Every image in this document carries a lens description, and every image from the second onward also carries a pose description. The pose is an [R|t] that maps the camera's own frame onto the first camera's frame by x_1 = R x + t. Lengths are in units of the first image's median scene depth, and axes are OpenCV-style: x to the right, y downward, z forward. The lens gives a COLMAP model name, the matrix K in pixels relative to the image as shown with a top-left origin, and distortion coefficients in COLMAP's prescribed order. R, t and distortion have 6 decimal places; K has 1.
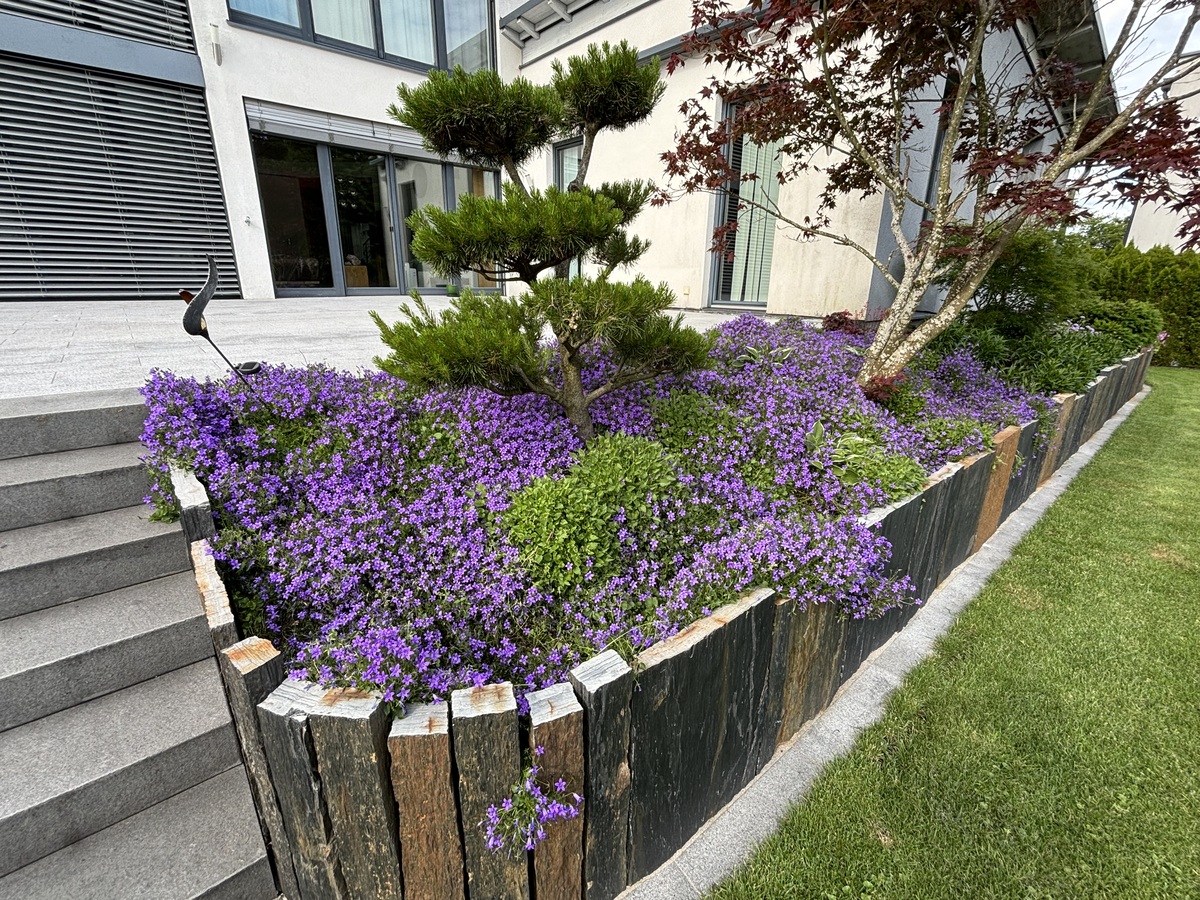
lens RADIAL K [[524.1, 0, 592.5], [0, 524.1, 444.6], [0, 0, 1]] dist [-0.003838, -0.000285]
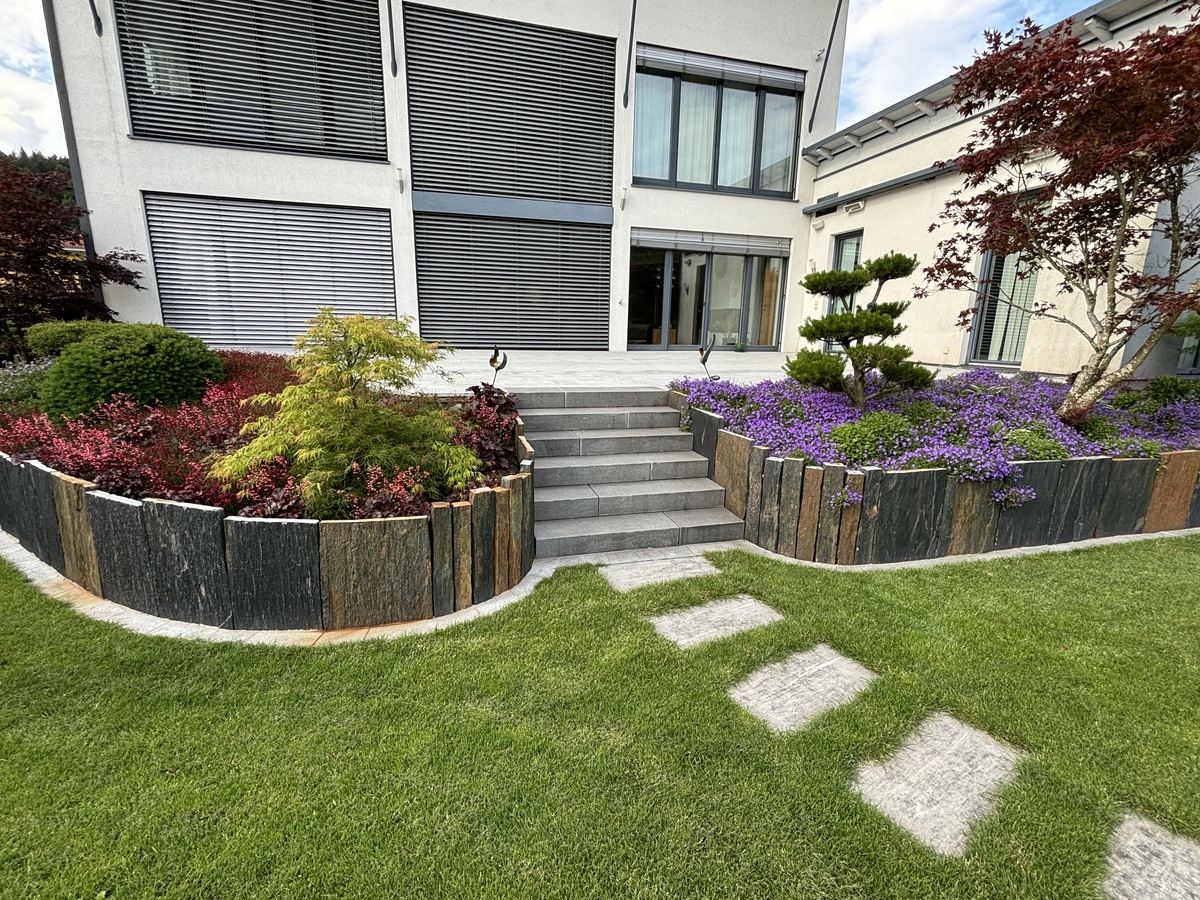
lens RADIAL K [[524.1, 0, 605.5], [0, 524.1, 449.1], [0, 0, 1]] dist [-0.003838, -0.000285]
pose [[0.909545, 0.095402, -0.404508, -0.056478], [-0.133496, 0.988784, -0.066967, 0.243678], [0.393582, 0.114910, 0.912079, -0.817160]]
